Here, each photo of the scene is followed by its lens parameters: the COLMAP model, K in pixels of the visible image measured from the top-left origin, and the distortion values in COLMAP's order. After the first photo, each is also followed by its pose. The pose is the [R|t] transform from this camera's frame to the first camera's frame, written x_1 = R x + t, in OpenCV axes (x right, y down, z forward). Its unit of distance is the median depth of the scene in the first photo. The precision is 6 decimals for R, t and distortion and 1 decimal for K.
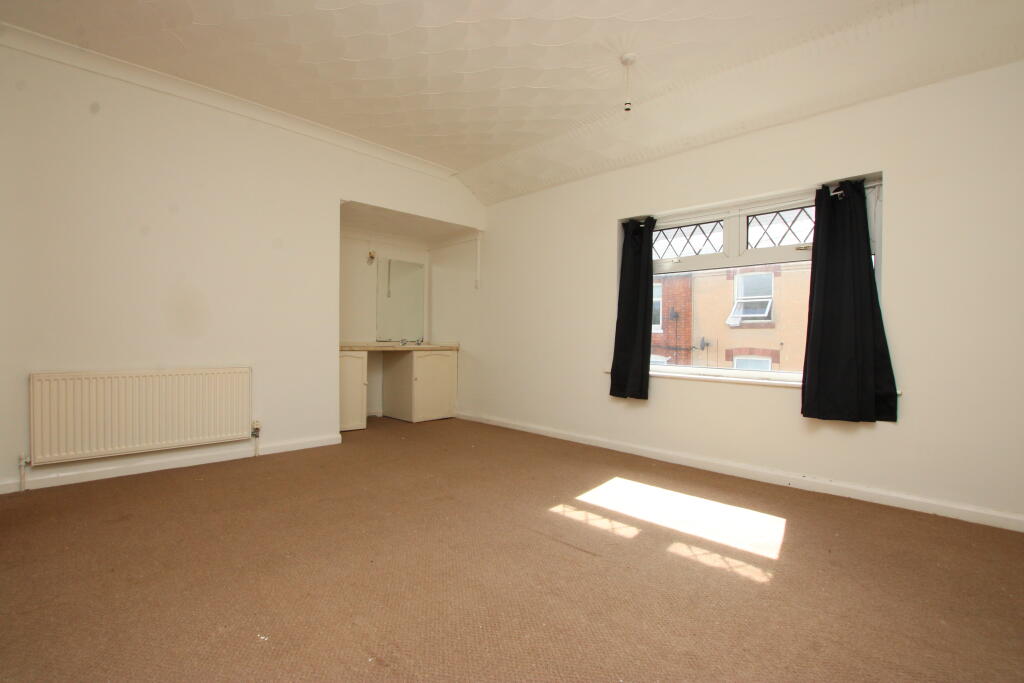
lens RADIAL K [[482.8, 0, 512.0], [0, 482.8, 341.5], [0, 0, 1]] dist [-0.000061, -0.000013]
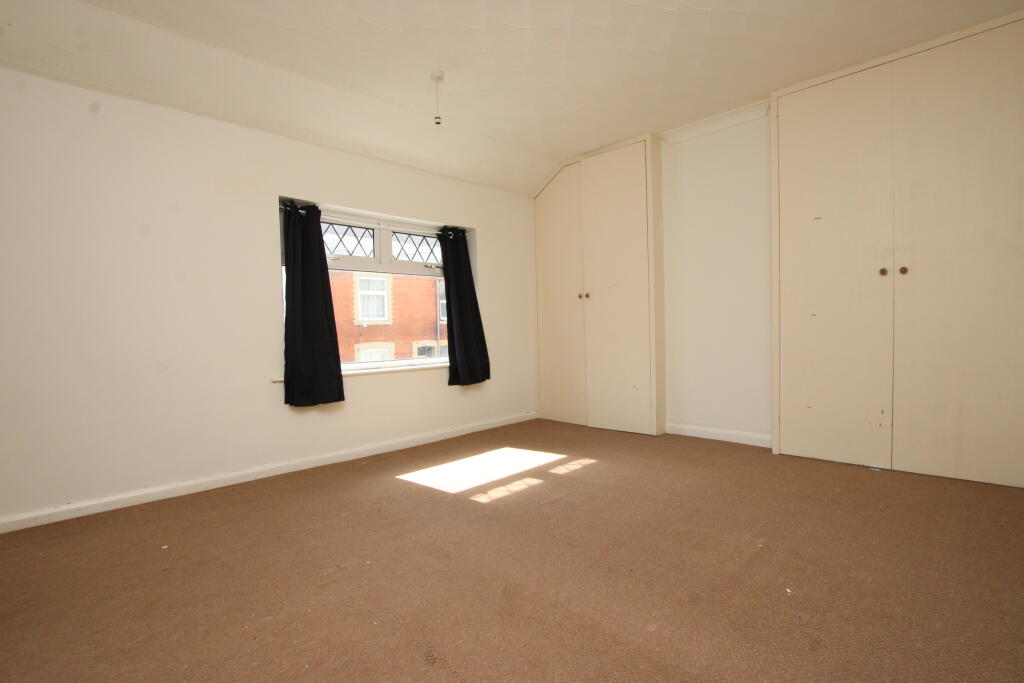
lens RADIAL K [[492.1, 0, 512.0], [0, 492.1, 341.5], [0, 0, 1]] dist [-0.071180, 0.000045]
pose [[-0.014221, -0.032873, 0.999358, -0.757668], [0.038009, 0.998719, 0.033393, -0.018305], [-0.999176, 0.038460, -0.012953, 0.756952]]
